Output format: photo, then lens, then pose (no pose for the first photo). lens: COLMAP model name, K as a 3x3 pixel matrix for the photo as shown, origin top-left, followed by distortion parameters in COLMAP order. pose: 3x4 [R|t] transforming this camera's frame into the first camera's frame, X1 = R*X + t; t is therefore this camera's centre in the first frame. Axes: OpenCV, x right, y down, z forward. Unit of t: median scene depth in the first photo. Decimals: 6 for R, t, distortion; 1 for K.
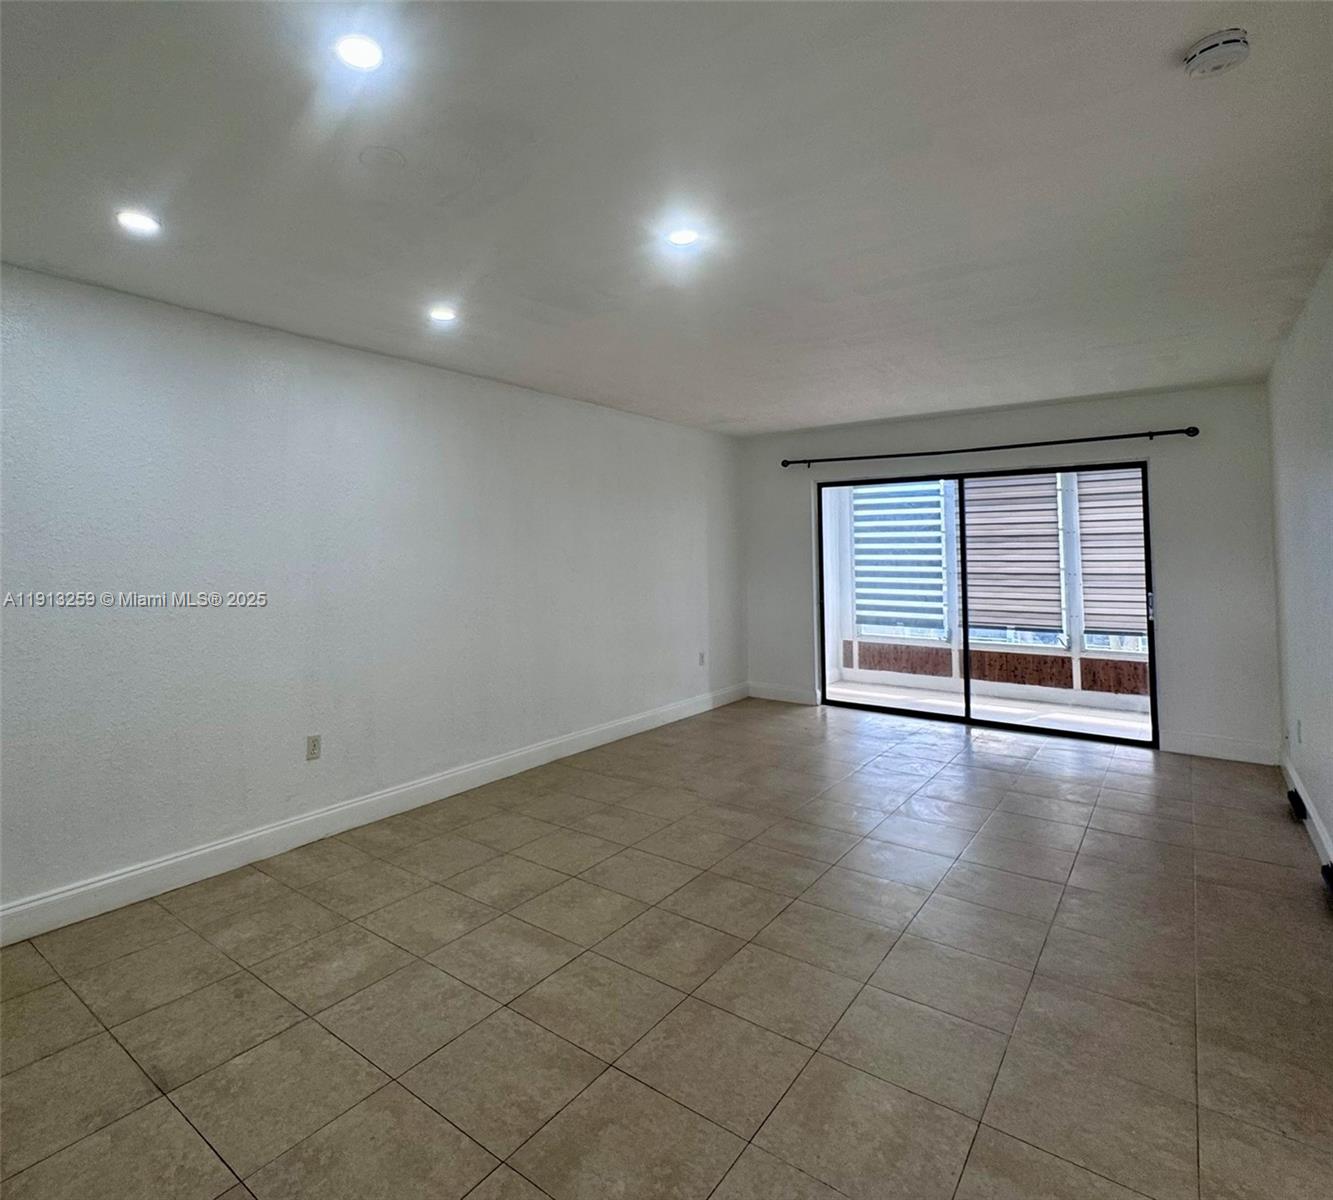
lens RADIAL K [[735.9, 0, 577.9], [0, 735.9, 516.4], [0, 0, 1]] dist [-0.003877, 0.000931]
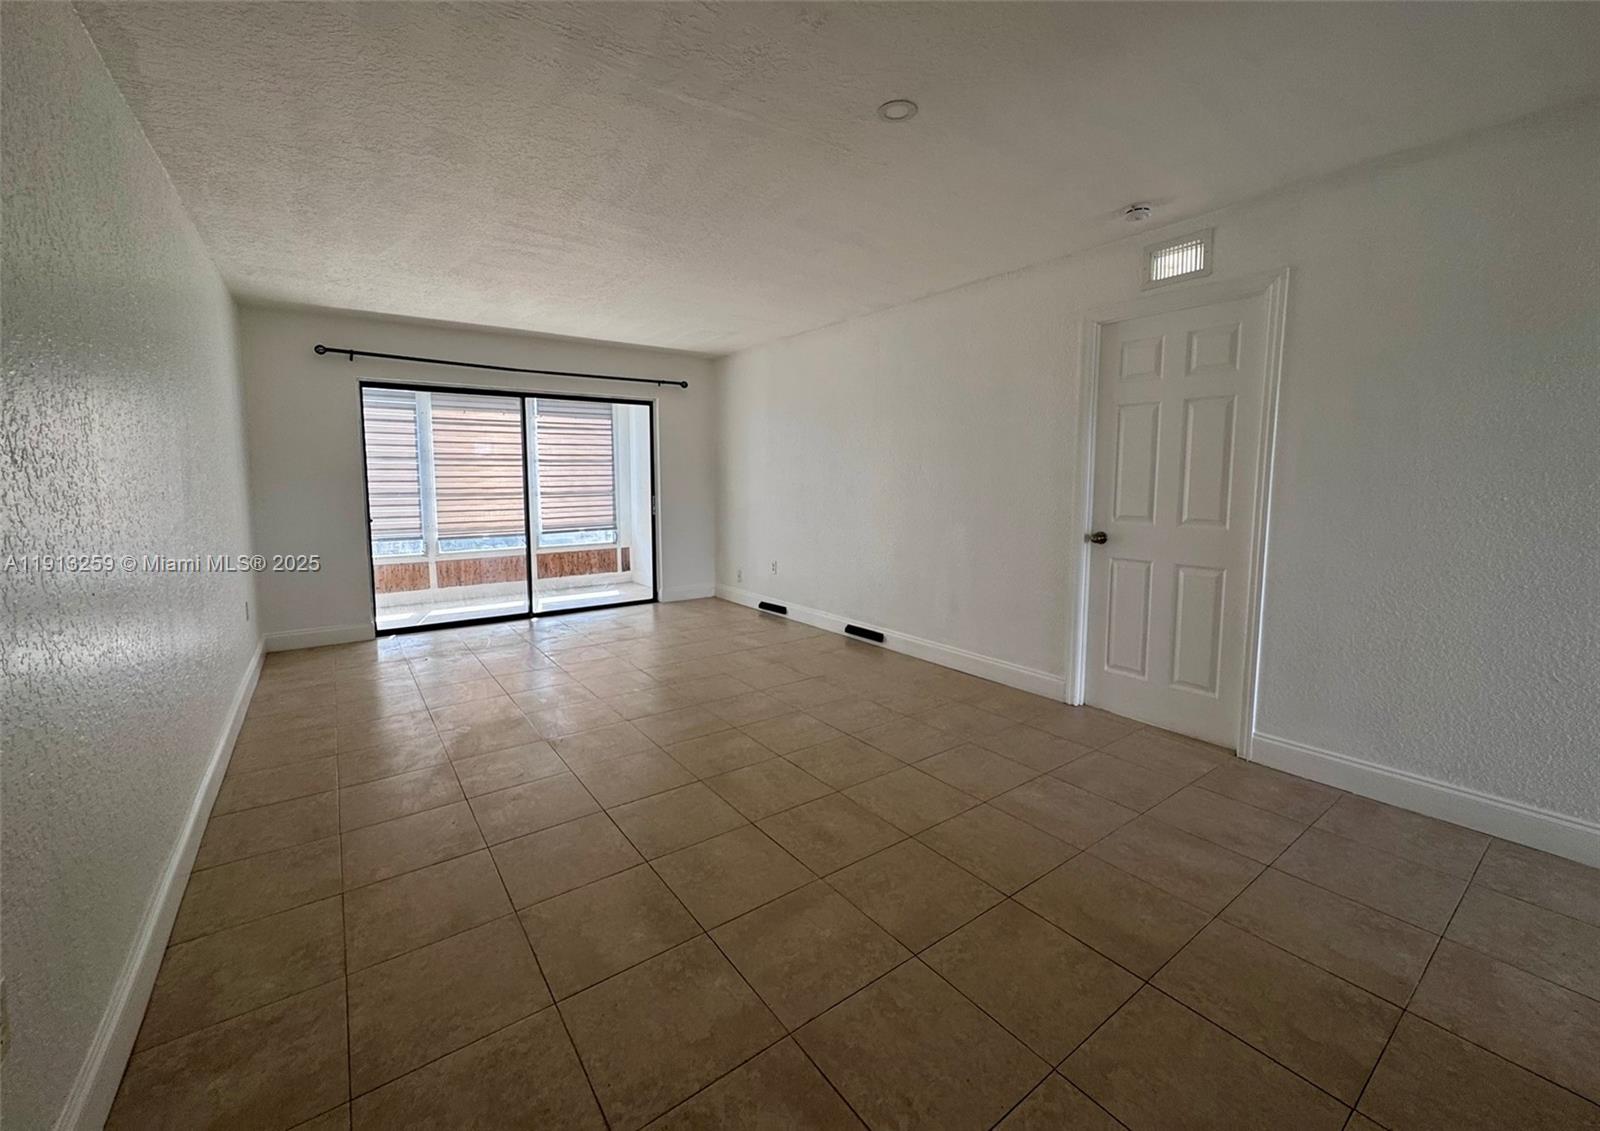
lens RADIAL K [[641.7, 0, 797.2], [0, 641.7, 535.8], [0, 0, 1]] dist [-0.002371, -0.000144]
pose [[0.244402, -0.085339, 0.965912, -0.312603], [-0.046081, 0.993972, 0.099478, 0.039223], [-0.968579, -0.068823, 0.238996, 0.375070]]
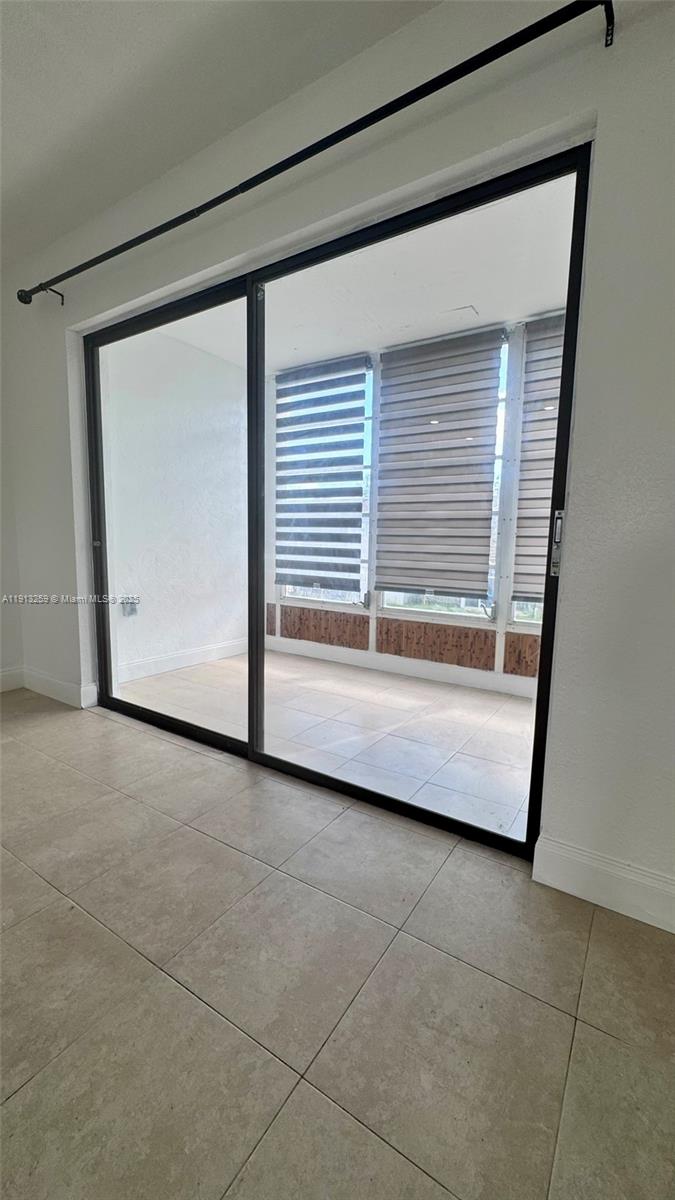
lens RADIAL K [[484.2, 0, 341.9], [0, 484.2, 598.9], [0, 0, 1]] dist [0.000300, 0.000610]
pose [[0.992684, 0.012207, 0.120122, 0.550806], [-0.032470, 0.985217, 0.168204, 0.097991], [-0.116293, -0.170874, 0.978406, 0.651322]]
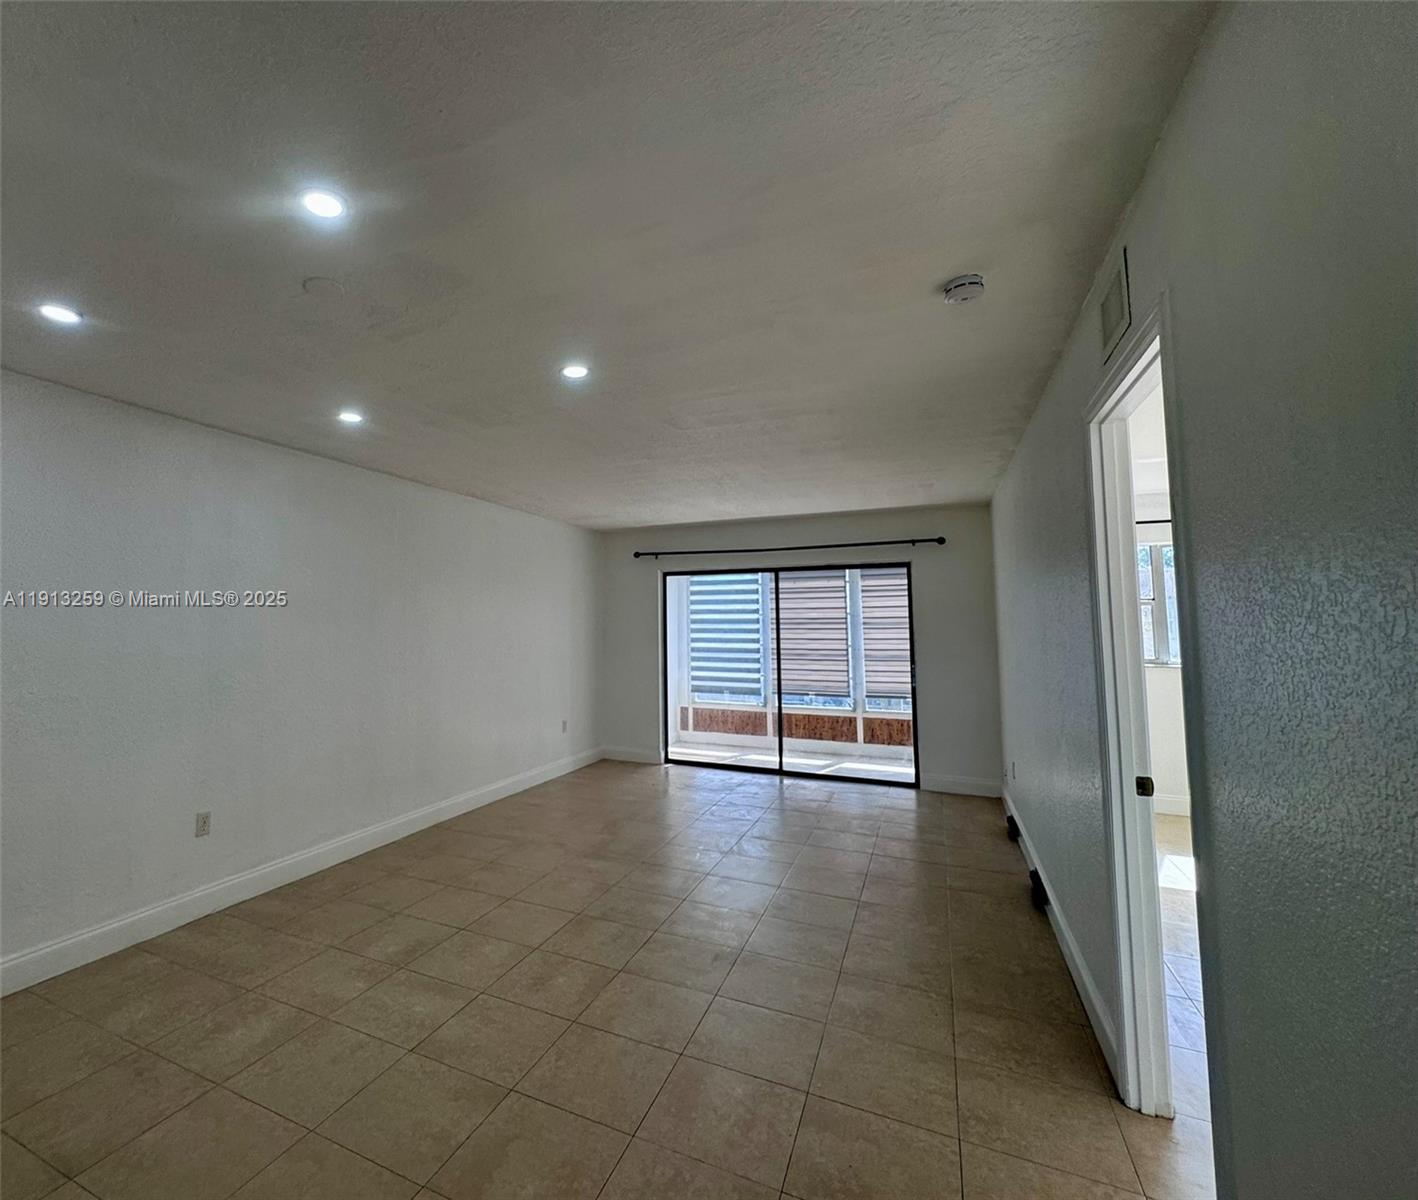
lens RADIAL K [[673.5, 0, 583.1], [0, 673.5, 569.2], [0, 0, 1]] dist [-0.002575, -0.001227]
pose [[0.977286, 0.022748, 0.210699, -0.028446], [-0.014816, 0.999124, -0.039145, -0.007447], [-0.211405, 0.035135, 0.976767, -0.024214]]
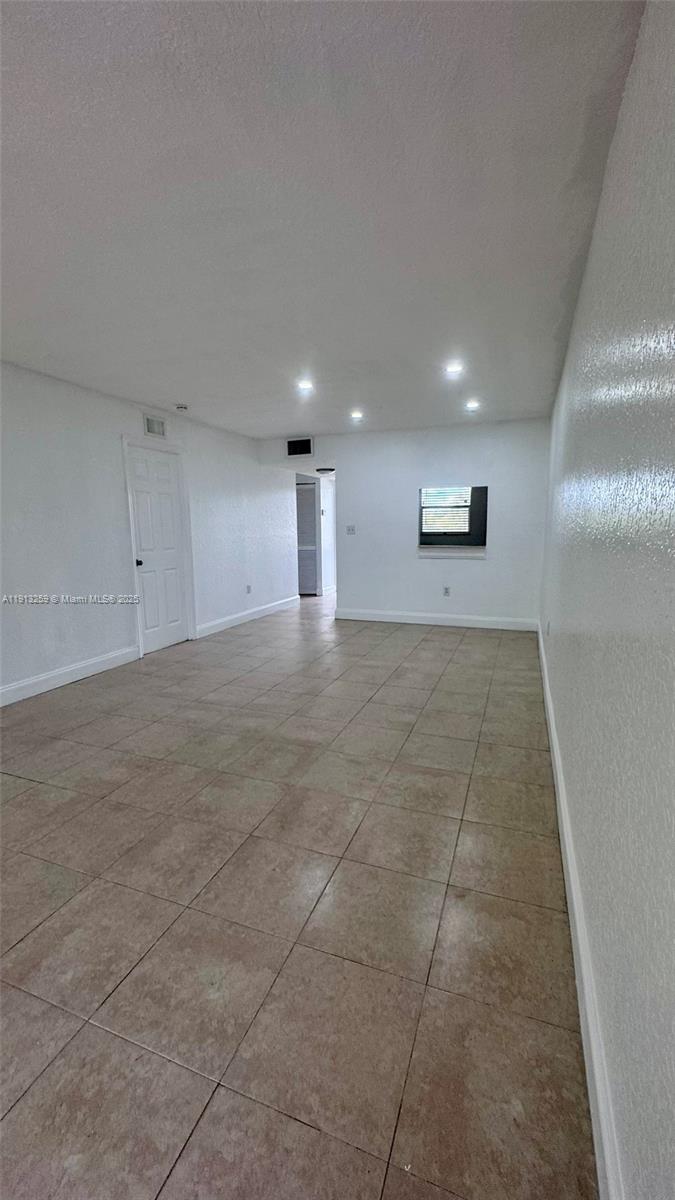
lens RADIAL K [[484.2, 0, 342.3], [0, 484.2, 598.9], [0, 0, 1]] dist [0.000300, 0.000610]
pose [[-0.944371, 0.066594, -0.322068, 0.254098], [0.033855, 0.993767, 0.106211, 0.070899], [0.327134, 0.089400, -0.940740, 1.123107]]
